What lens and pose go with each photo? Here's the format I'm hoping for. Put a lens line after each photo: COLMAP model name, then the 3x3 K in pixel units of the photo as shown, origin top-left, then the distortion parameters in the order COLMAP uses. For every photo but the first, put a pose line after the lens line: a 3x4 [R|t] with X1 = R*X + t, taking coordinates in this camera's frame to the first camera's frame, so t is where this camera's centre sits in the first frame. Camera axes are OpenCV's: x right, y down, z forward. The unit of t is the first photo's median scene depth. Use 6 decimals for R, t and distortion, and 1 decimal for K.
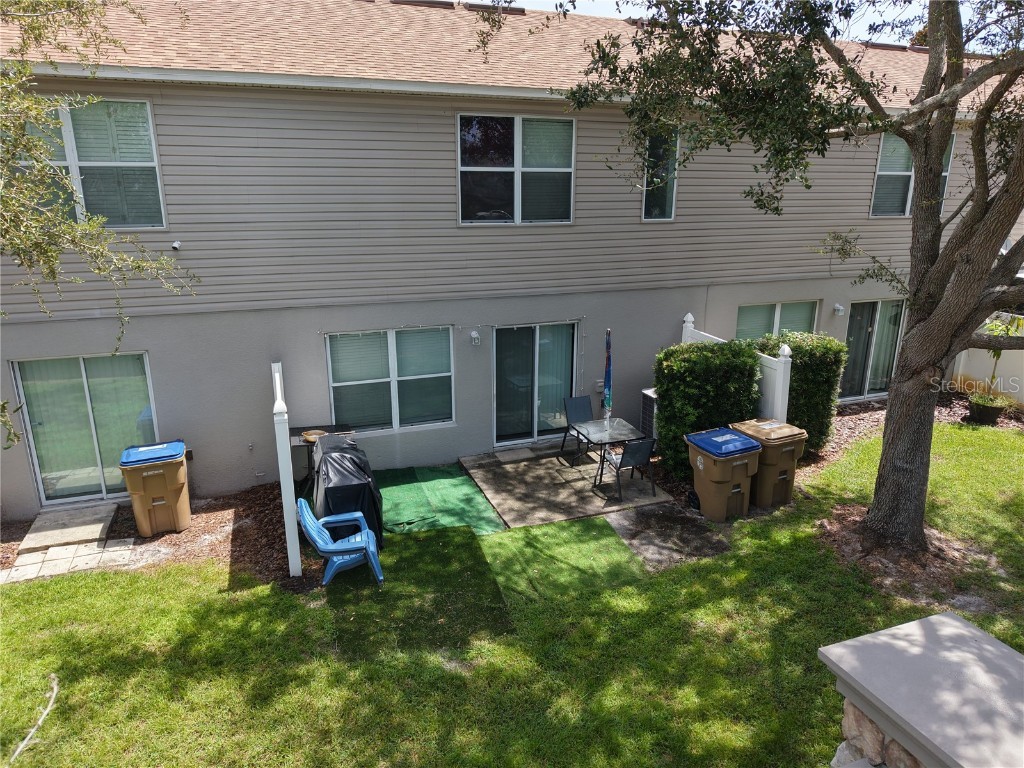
lens RADIAL K [[699.8, 0, 515.5], [0, 699.8, 382.7], [0, 0, 1]] dist [0.021475, -0.008605]
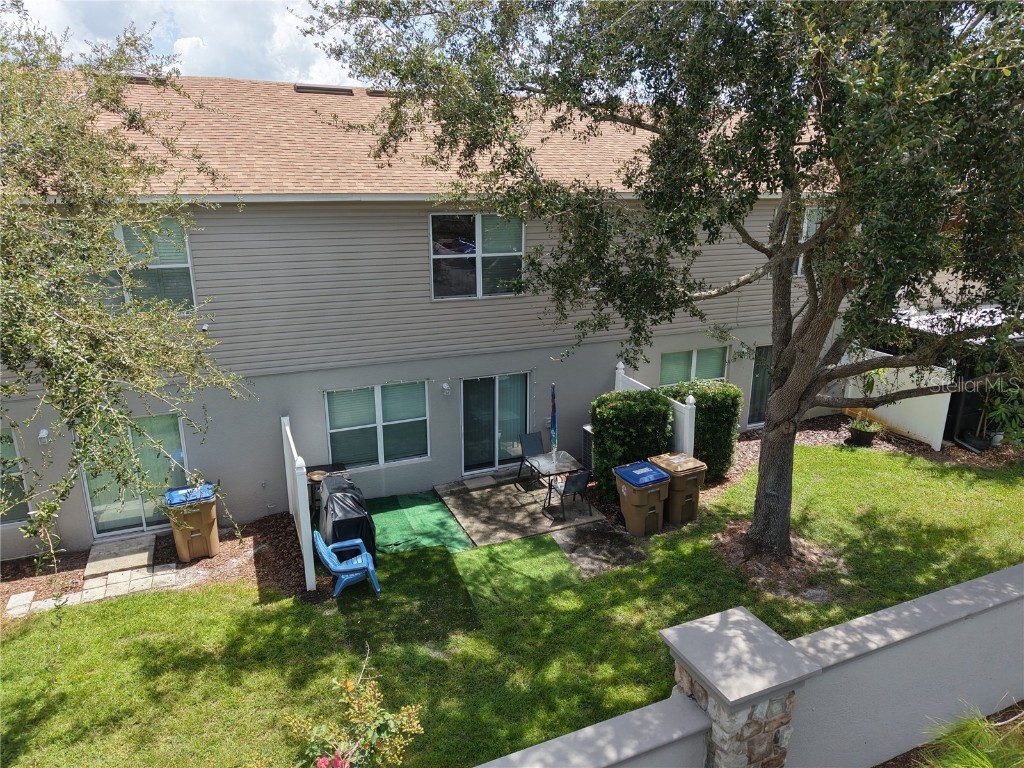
lens RADIAL K [[683.1, 0, 514.2], [0, 683.1, 384.1], [0, 0, 1]] dist [0.037435, -0.034710]
pose [[0.998522, -0.015376, 0.052129, -0.000346], [0.015373, 0.999882, 0.000467, -0.091772], [-0.052130, 0.000335, 0.998640, -0.260130]]
